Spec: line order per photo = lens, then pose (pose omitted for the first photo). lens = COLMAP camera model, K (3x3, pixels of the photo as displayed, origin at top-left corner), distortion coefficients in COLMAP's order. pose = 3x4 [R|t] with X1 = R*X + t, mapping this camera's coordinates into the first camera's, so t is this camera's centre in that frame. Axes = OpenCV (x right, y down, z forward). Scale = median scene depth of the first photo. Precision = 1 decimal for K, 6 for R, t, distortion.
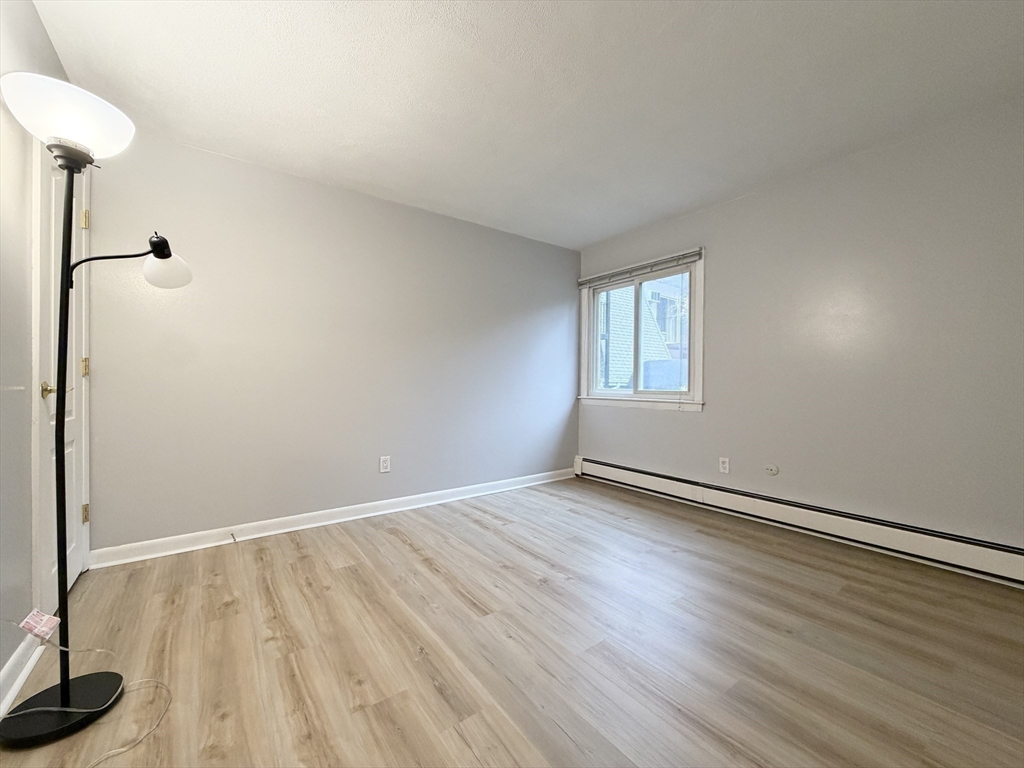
lens RADIAL K [[408.4, 0, 509.1], [0, 408.4, 384.5], [0, 0, 1]] dist [-0.001202, -0.000622]
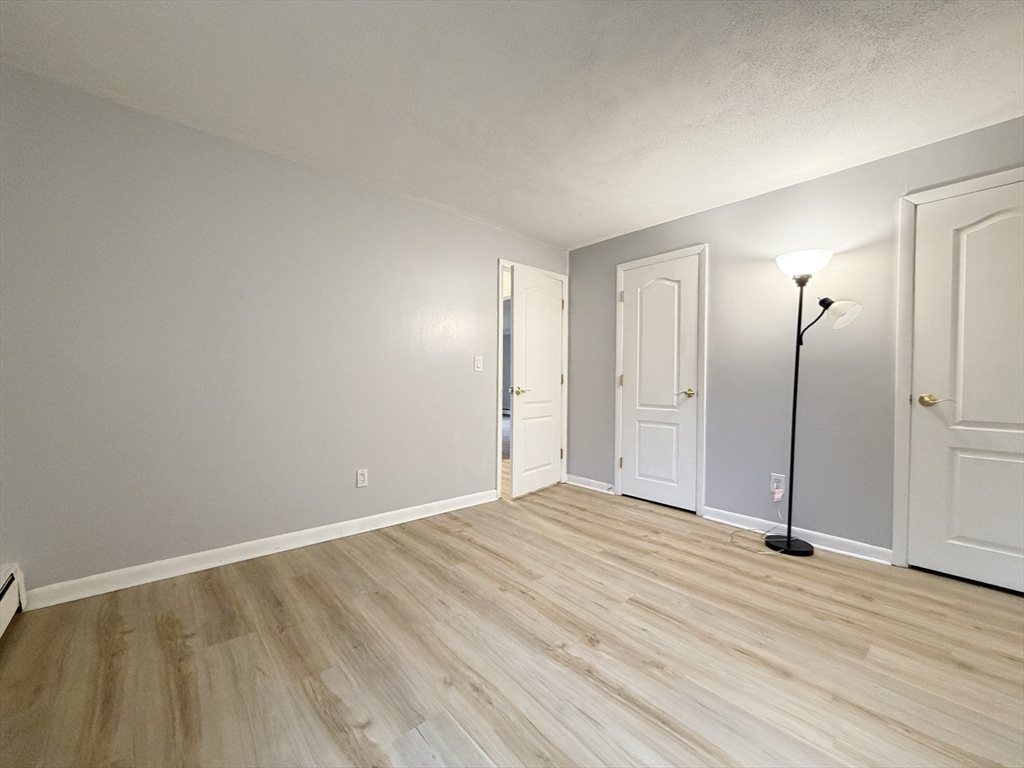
lens RADIAL K [[408.4, 0, 509.1], [0, 408.4, 384.5], [0, 0, 1]] dist [-0.001202, -0.000622]
pose [[-0.996191, -0.016496, -0.085624, 0.359041], [-0.018245, 0.999640, 0.019685, -0.035089], [0.085268, 0.021172, -0.996133, 1.953157]]
